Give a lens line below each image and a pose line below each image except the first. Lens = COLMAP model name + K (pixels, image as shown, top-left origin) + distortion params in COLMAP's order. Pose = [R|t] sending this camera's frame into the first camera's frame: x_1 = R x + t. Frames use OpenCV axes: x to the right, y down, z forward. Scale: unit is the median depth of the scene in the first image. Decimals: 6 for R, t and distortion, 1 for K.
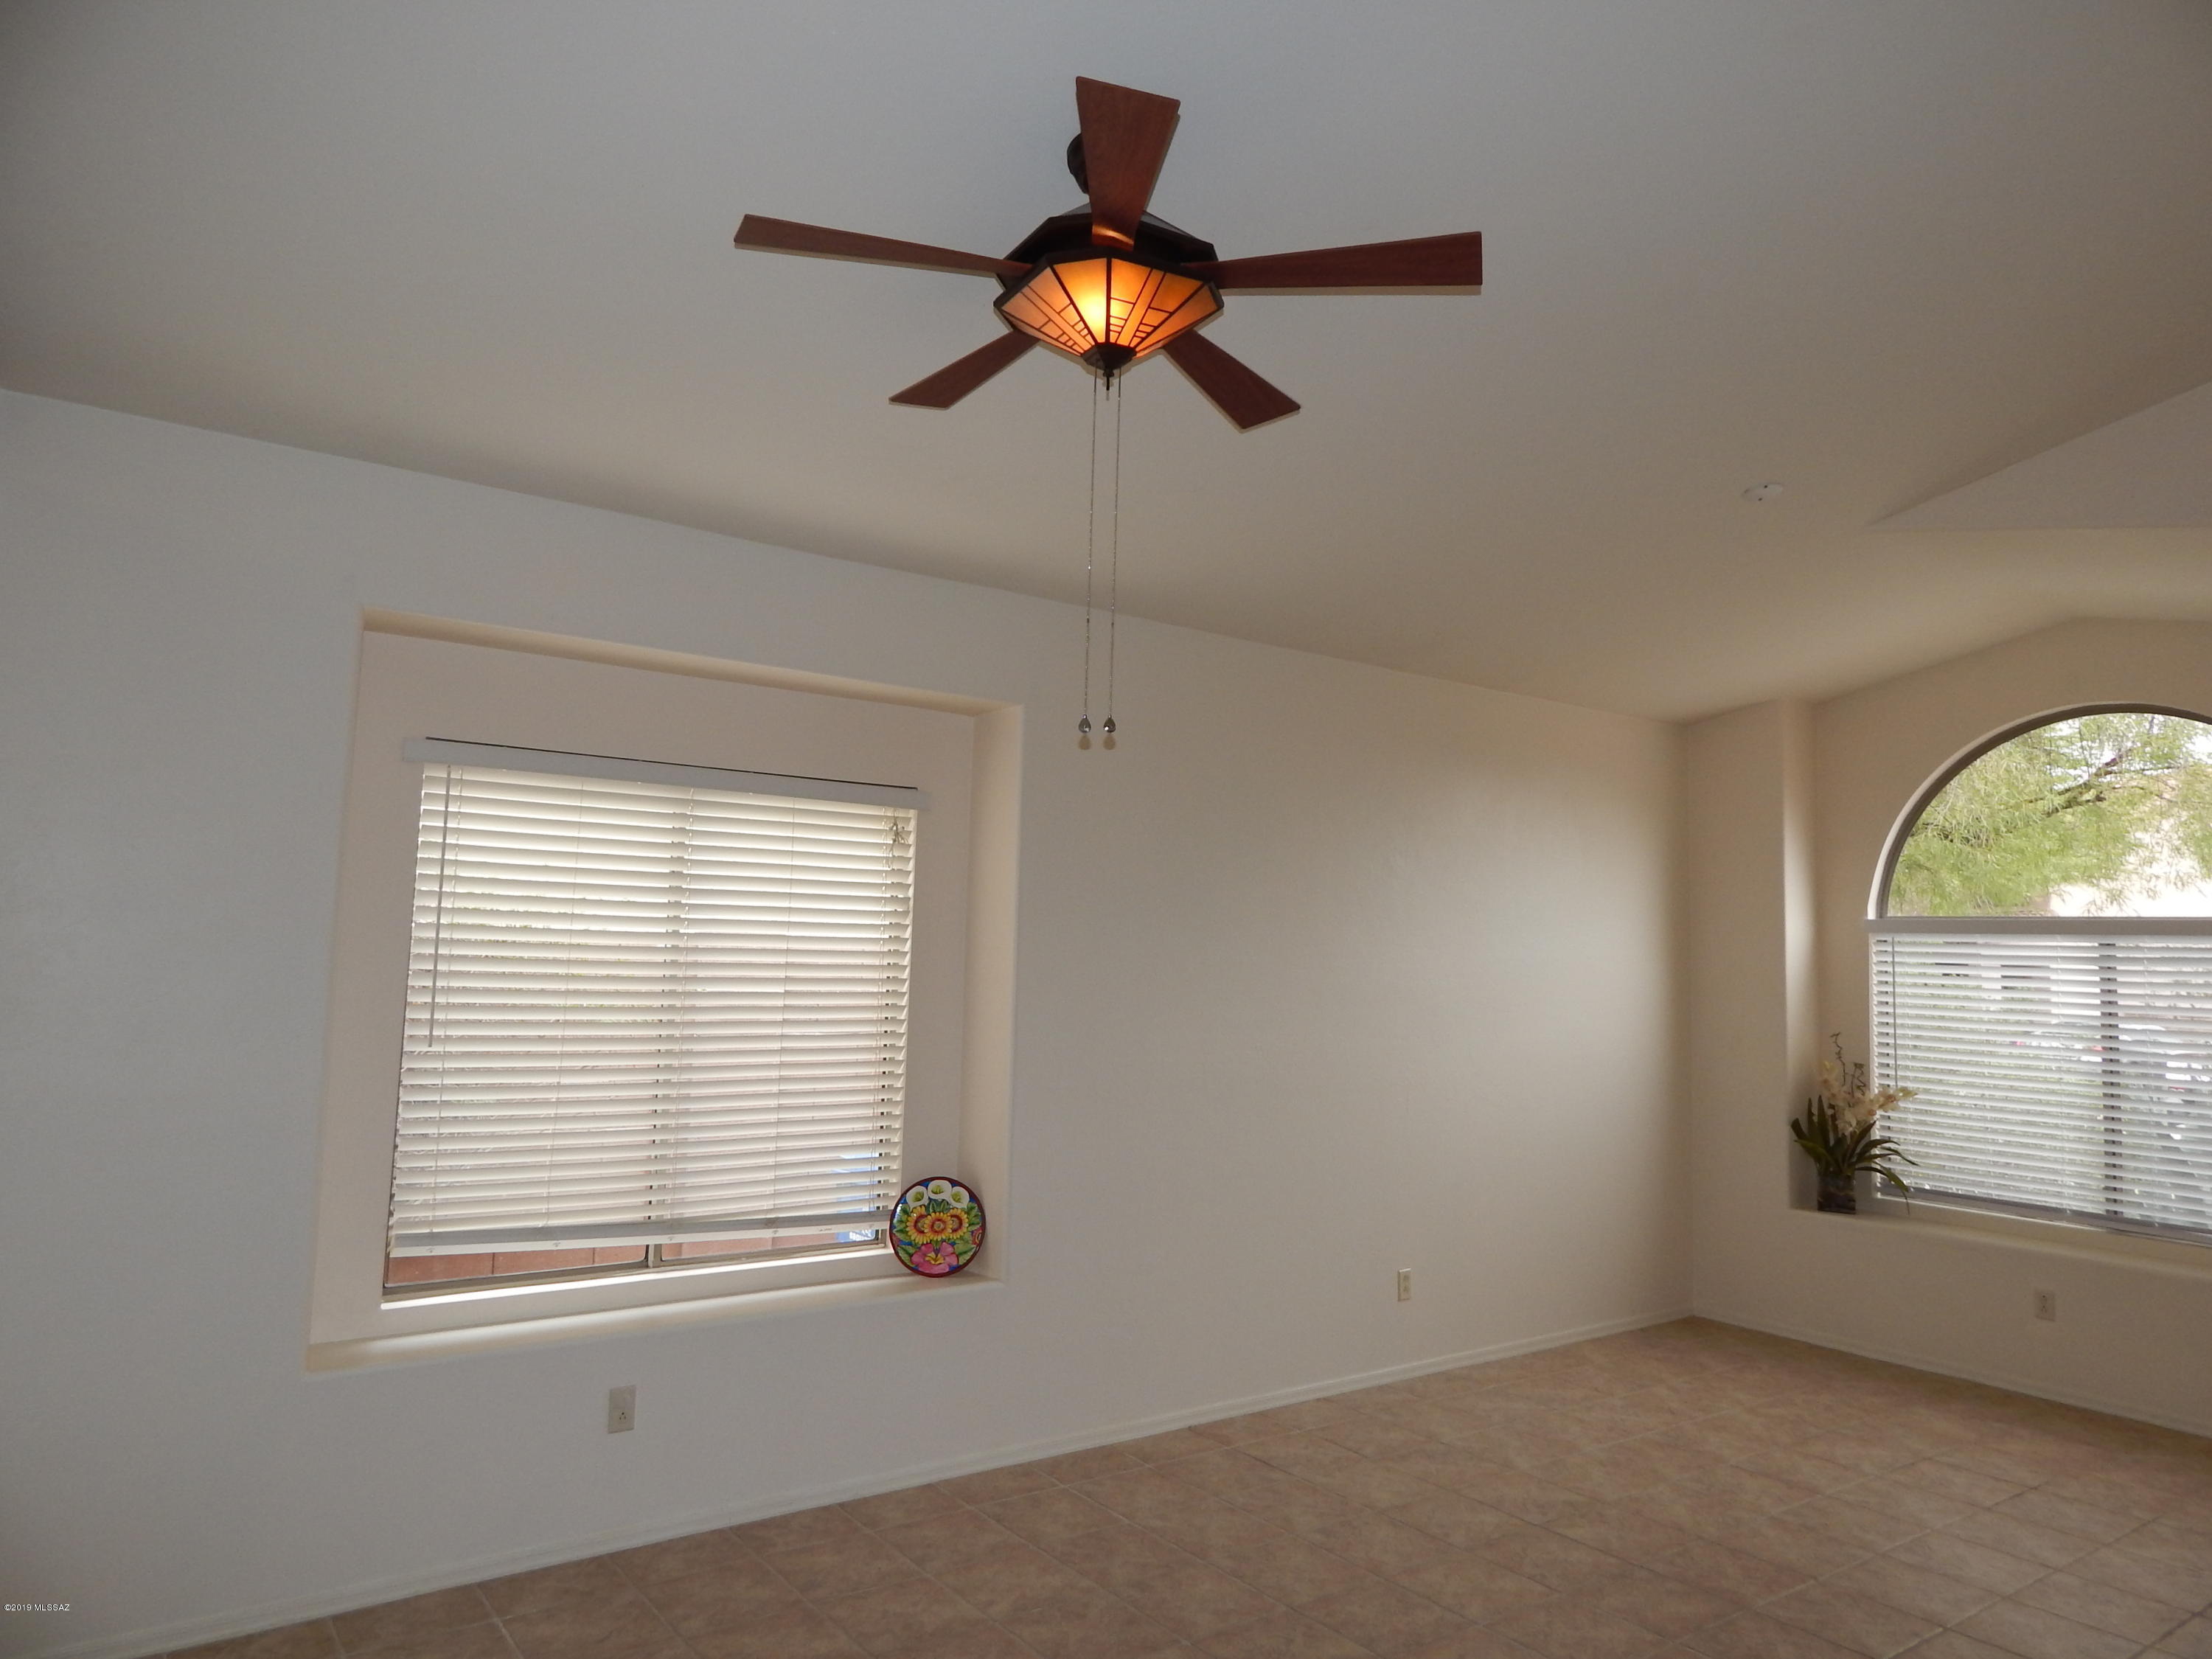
lens RADIAL K [[1469.7, 0, 1115.9], [0, 1469.7, 818.4], [0, 0, 1]] dist [0.034295, -0.026216]
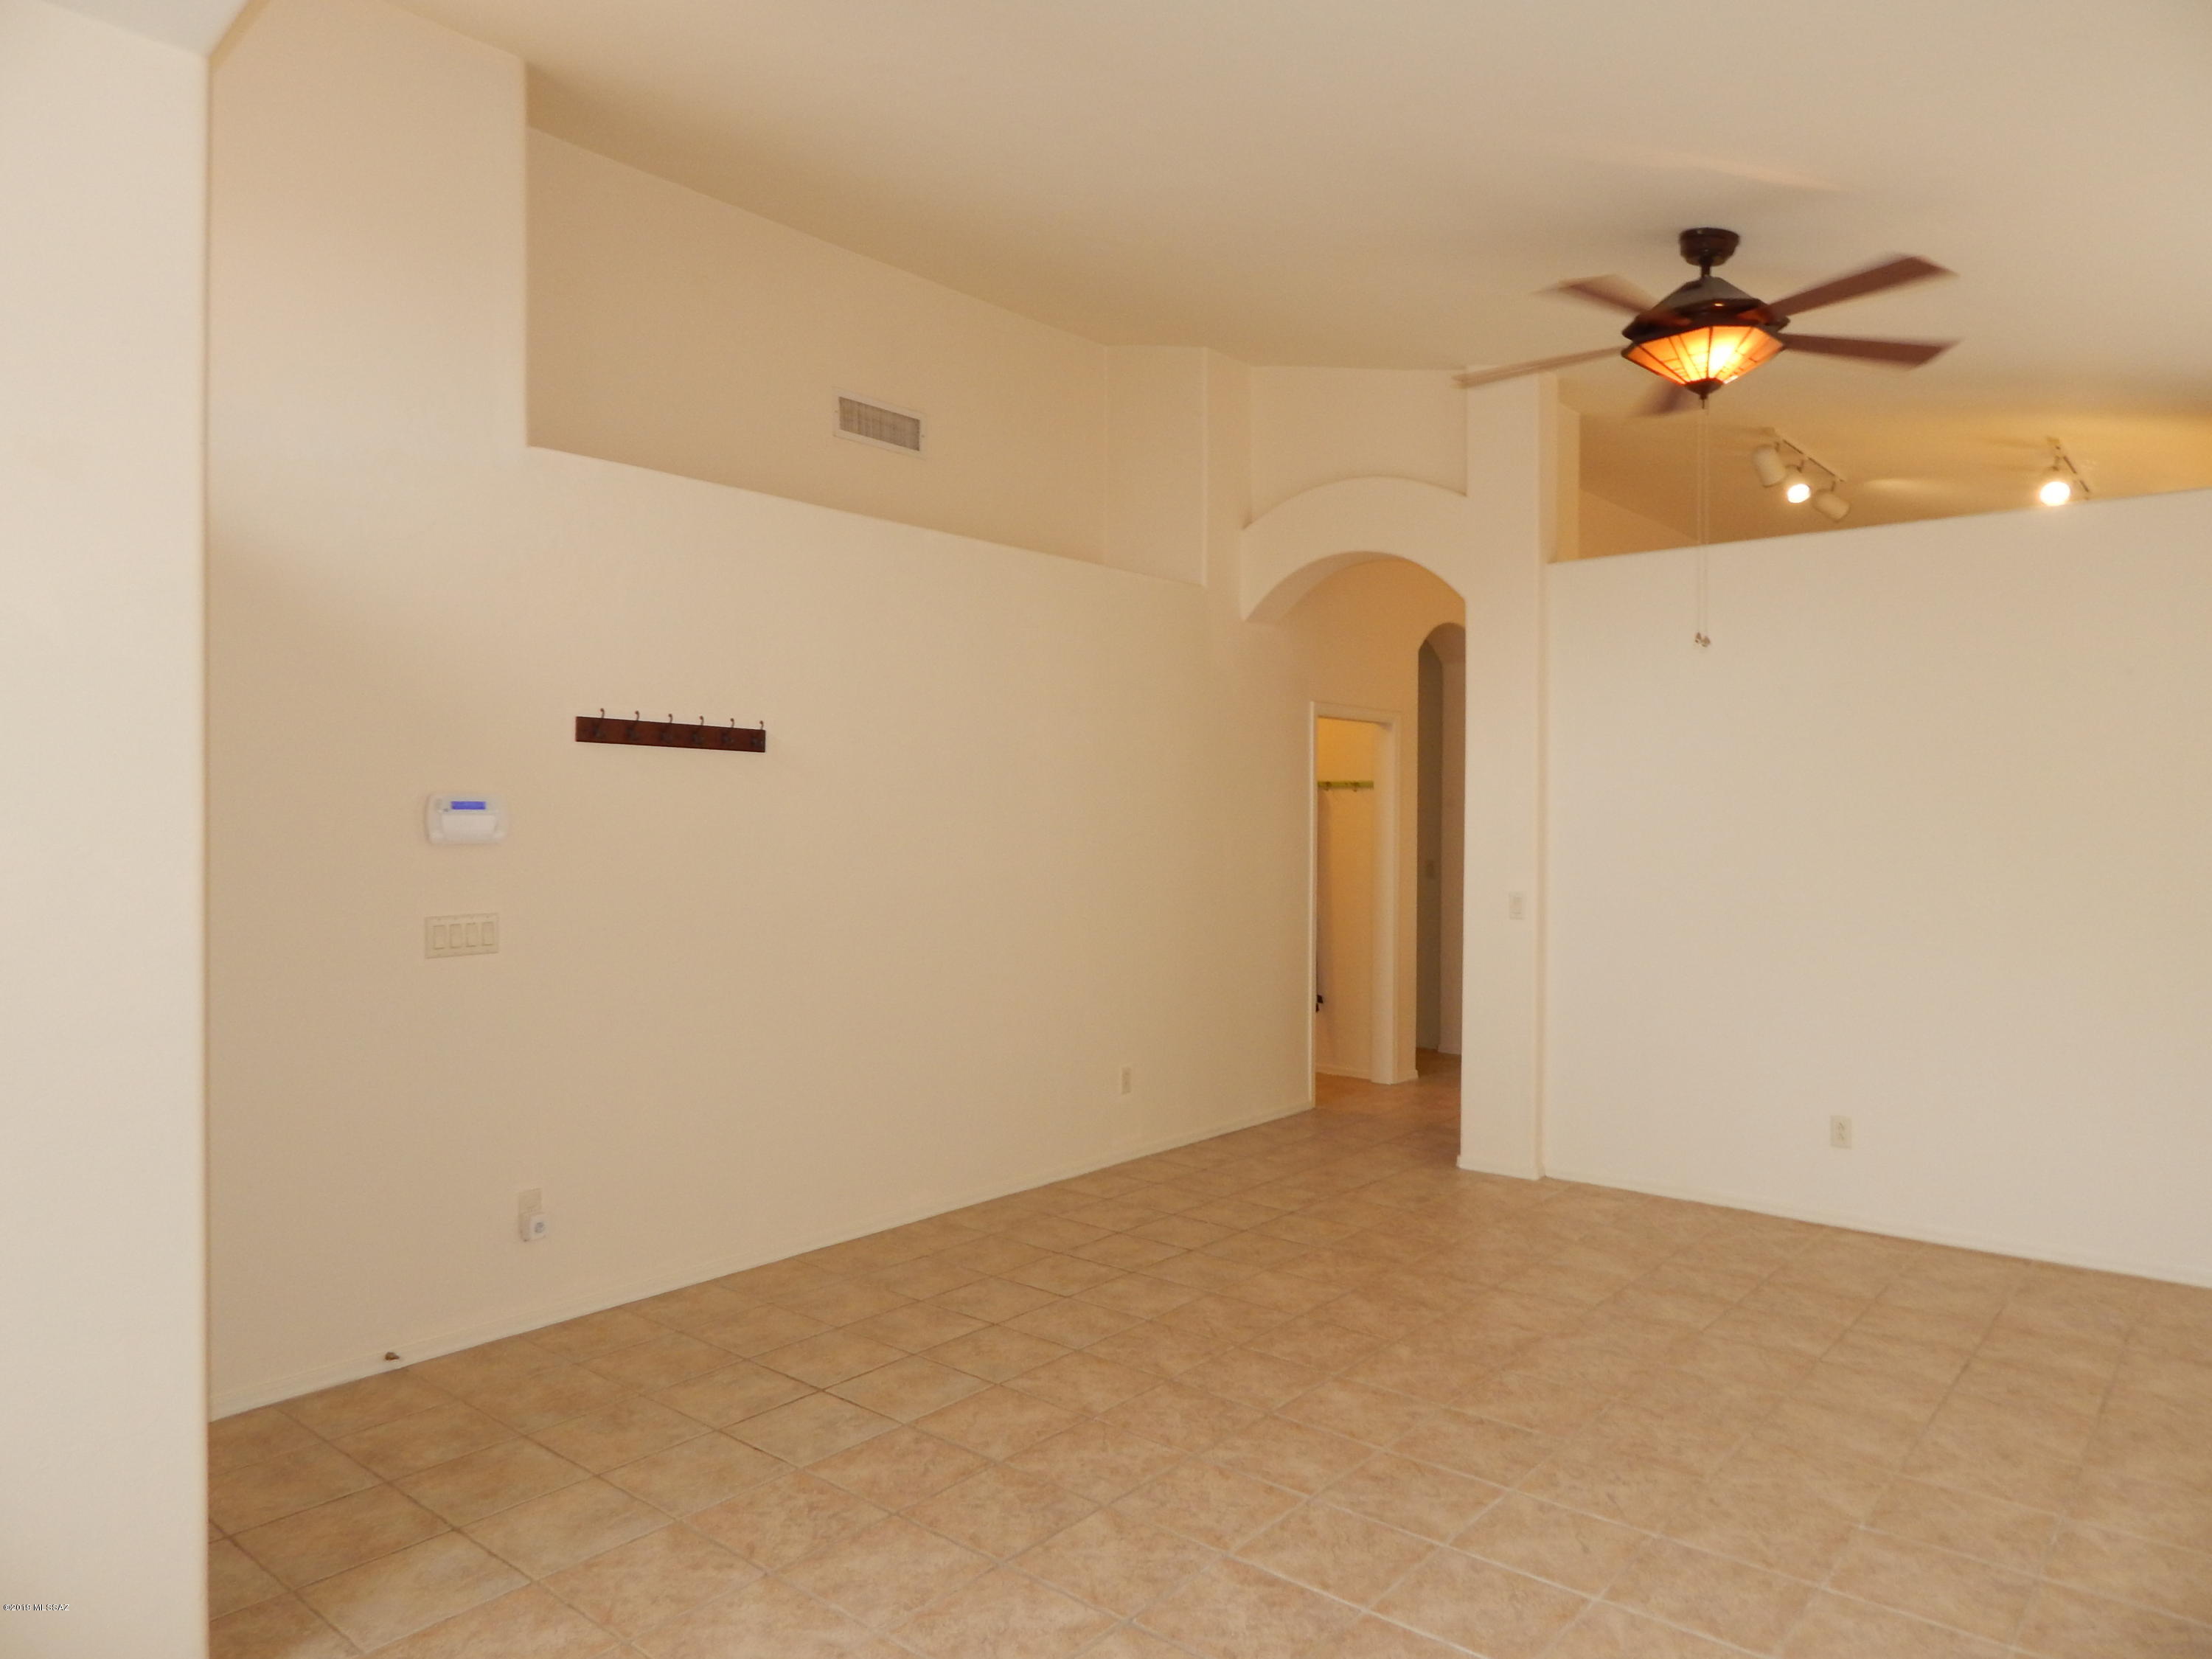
lens RADIAL K [[1455.7, 0, 1109.6], [0, 1455.7, 836.5], [0, 0, 1]] dist [0.000848, 0.000872]
pose [[-0.974158, -0.034060, -0.223284, 0.497811], [-0.016655, 0.996705, -0.079378, 0.144619], [0.225252, -0.073608, -0.971516, 1.250159]]
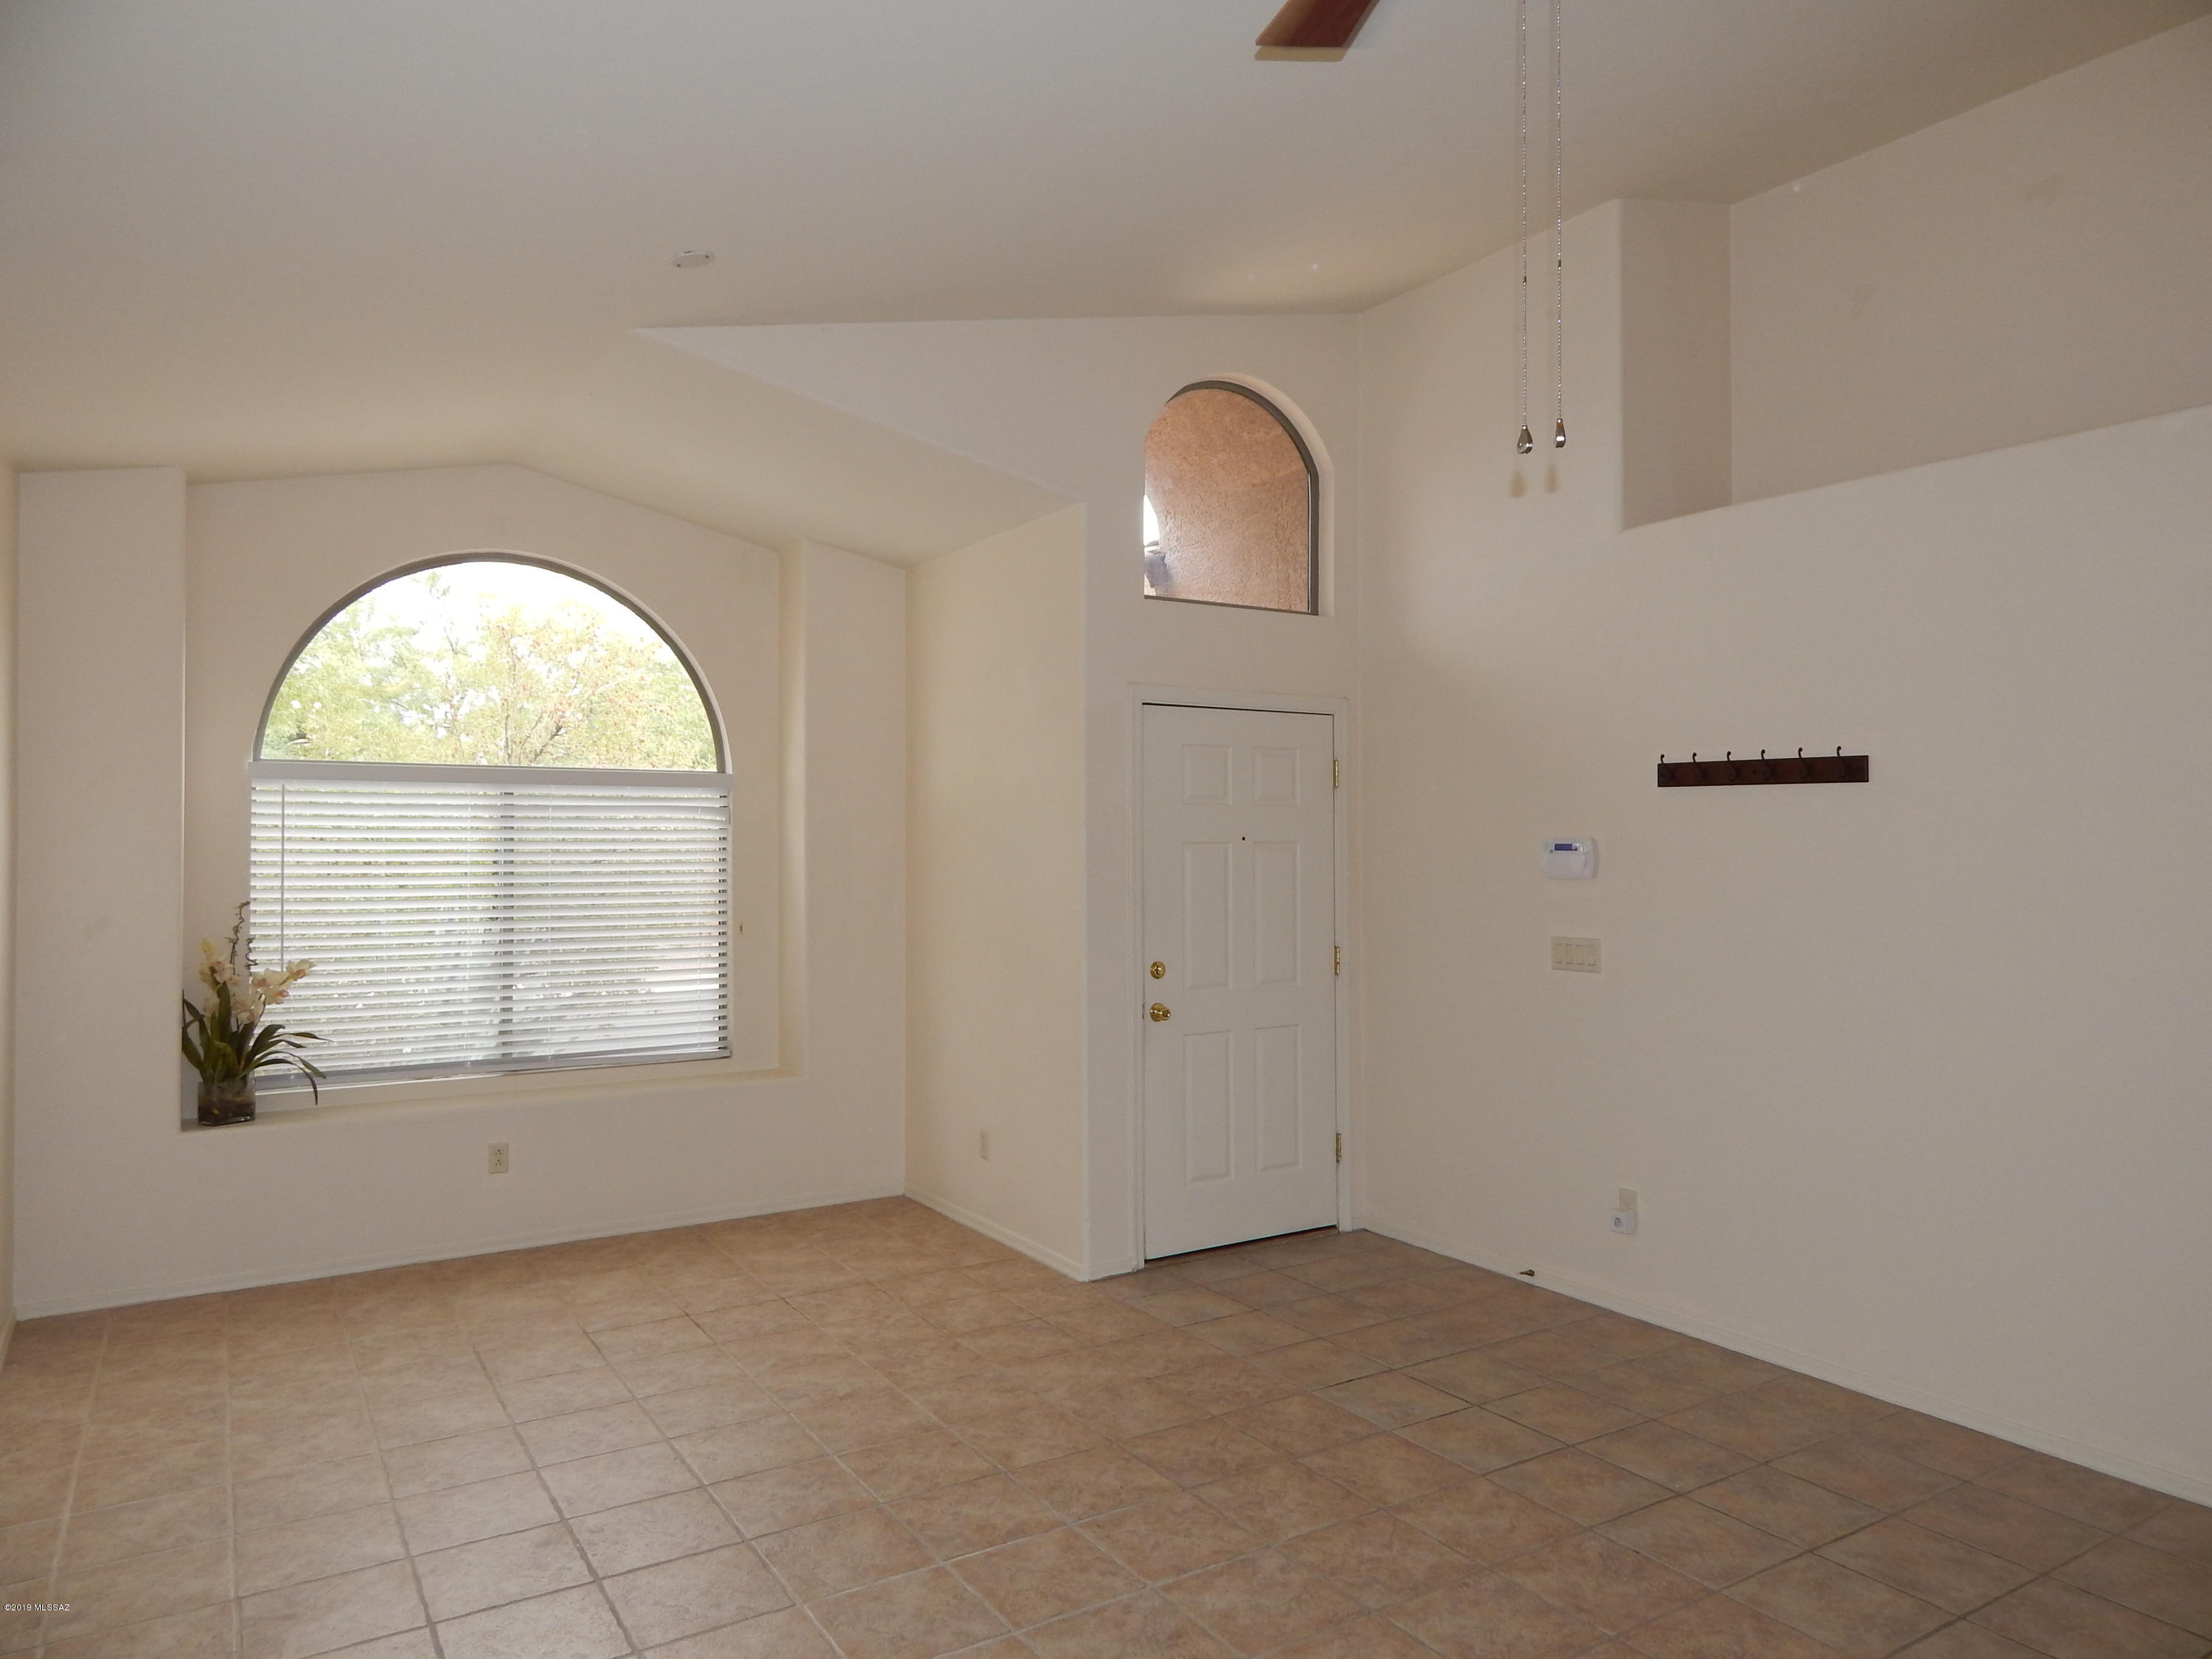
lens RADIAL K [[1469.7, 0, 1115.9], [0, 1469.7, 818.4], [0, 0, 1]] dist [0.034295, -0.026216]
pose [[0.085956, -0.015305, 0.996181, -0.356797], [-0.084903, 0.996132, 0.022630, 0.053400], [-0.992675, -0.086524, 0.084324, 0.608198]]
